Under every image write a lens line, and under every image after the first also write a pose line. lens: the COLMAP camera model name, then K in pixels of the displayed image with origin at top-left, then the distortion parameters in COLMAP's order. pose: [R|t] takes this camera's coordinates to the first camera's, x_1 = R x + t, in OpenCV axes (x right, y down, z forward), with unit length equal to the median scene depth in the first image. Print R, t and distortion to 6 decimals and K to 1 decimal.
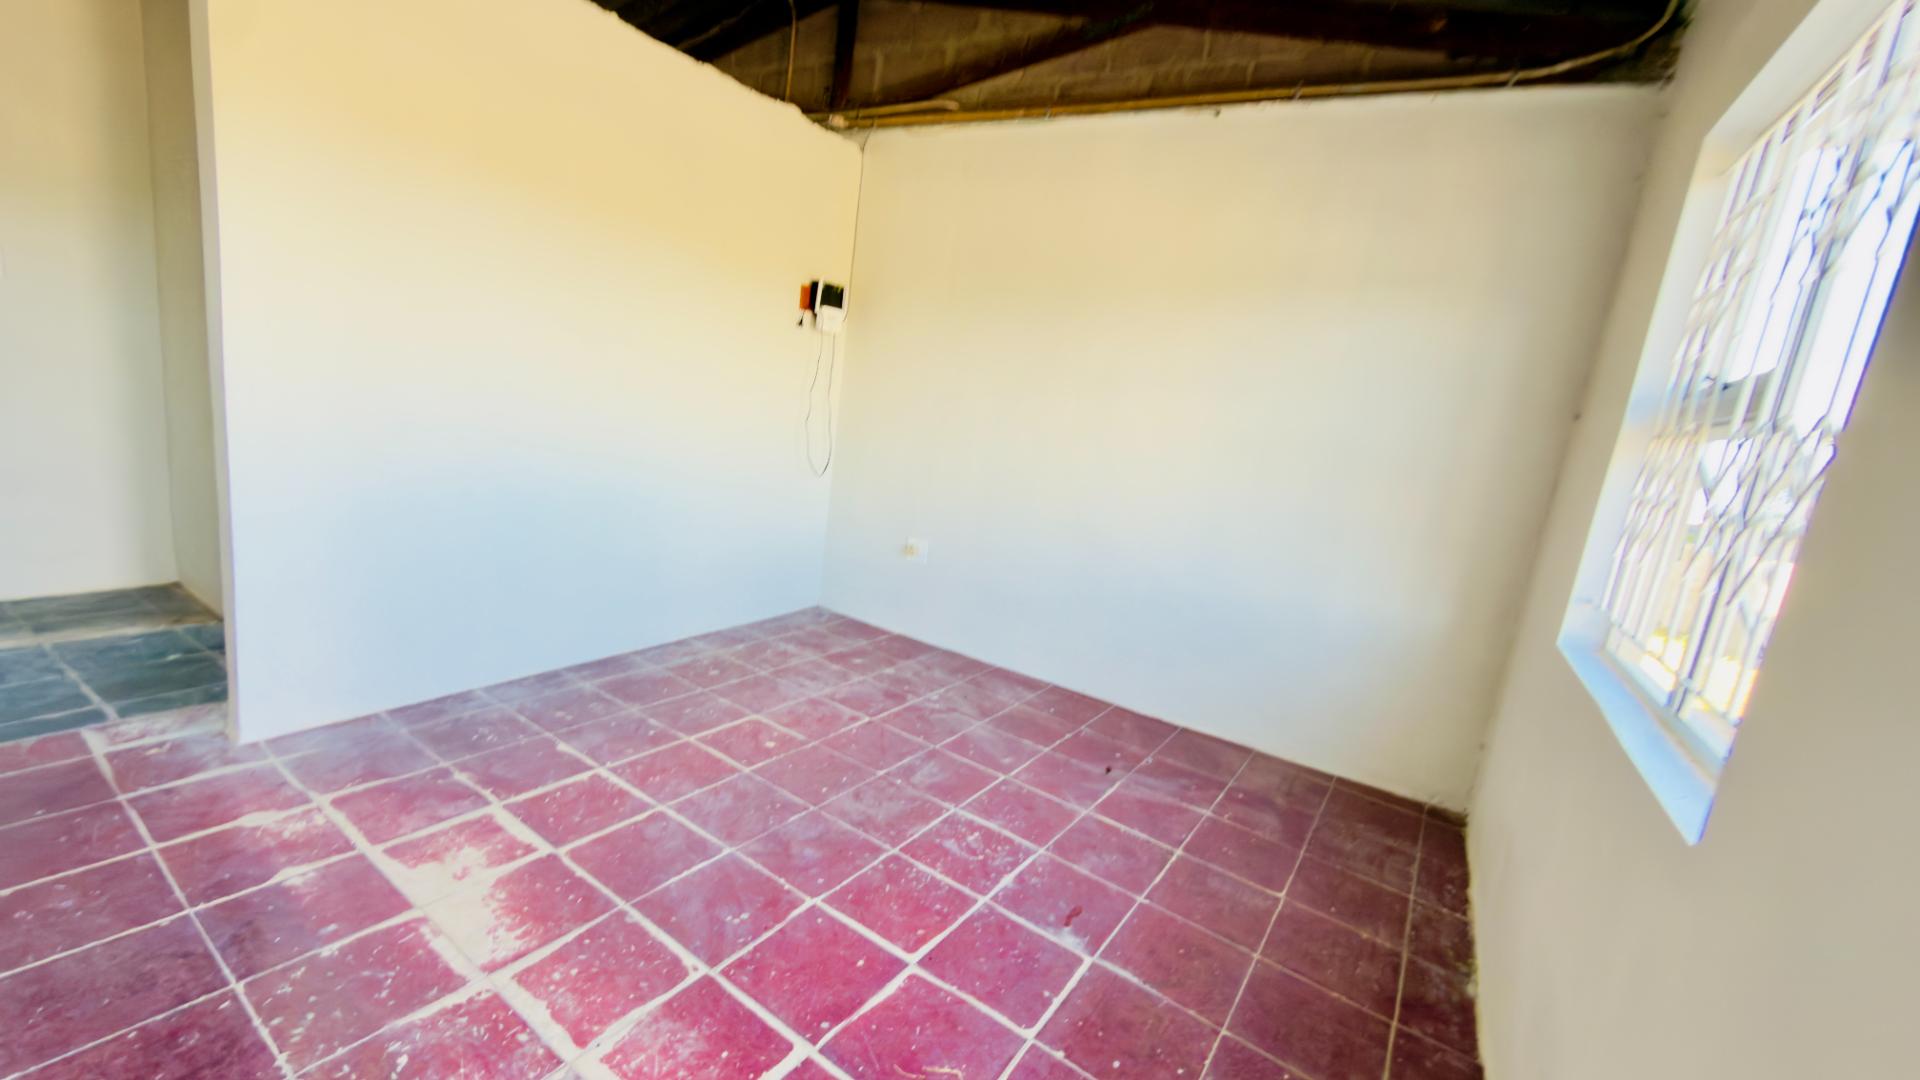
lens RADIAL K [[766.0, 0, 960.8], [0, 766.0, 536.8], [0, 0, 1]] dist [0.002198, -0.000168]
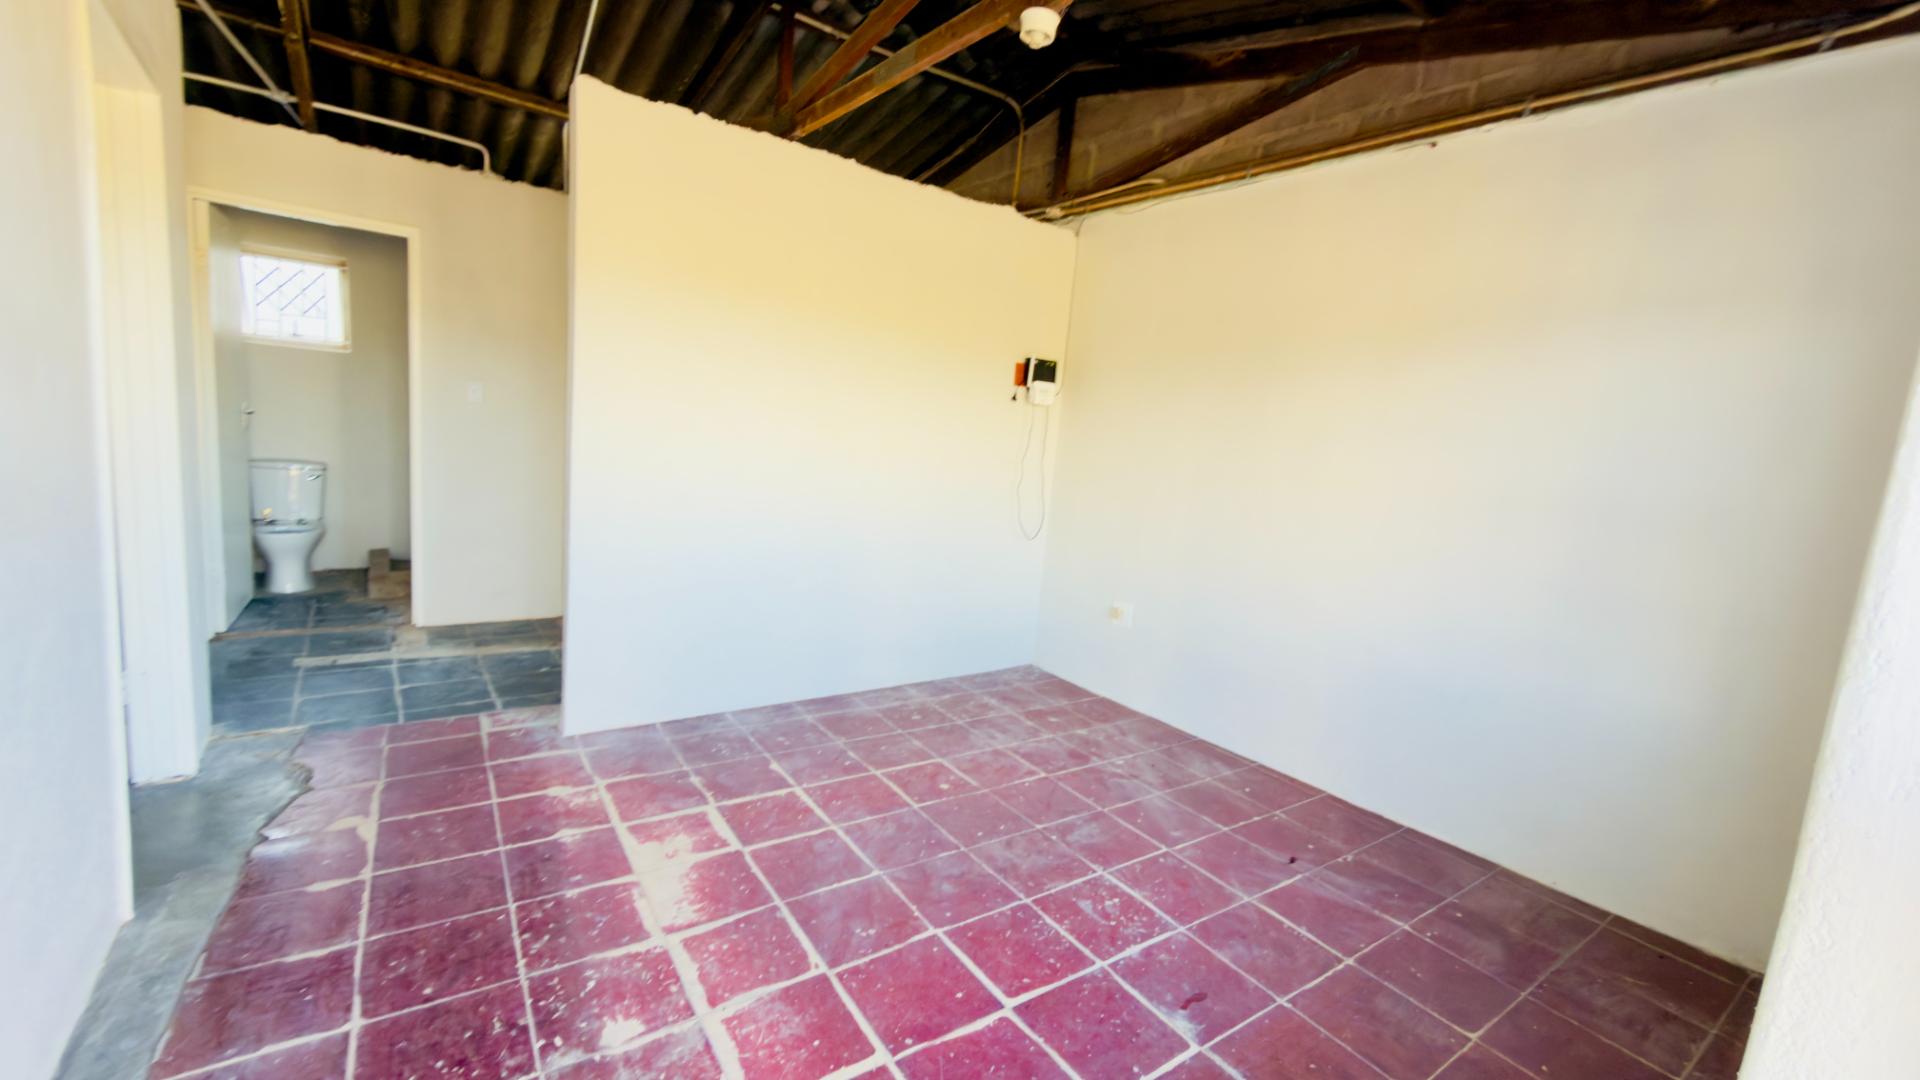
lens RADIAL K [[766.0, 0, 961.6], [0, 766.0, 541.5], [0, 0, 1]] dist [0.002198, -0.000168]
pose [[0.932999, 0.003193, -0.359865, 0.166598], [-0.032878, 0.996535, -0.076400, 0.010858], [0.358374, 0.083113, 0.929871, -0.019044]]
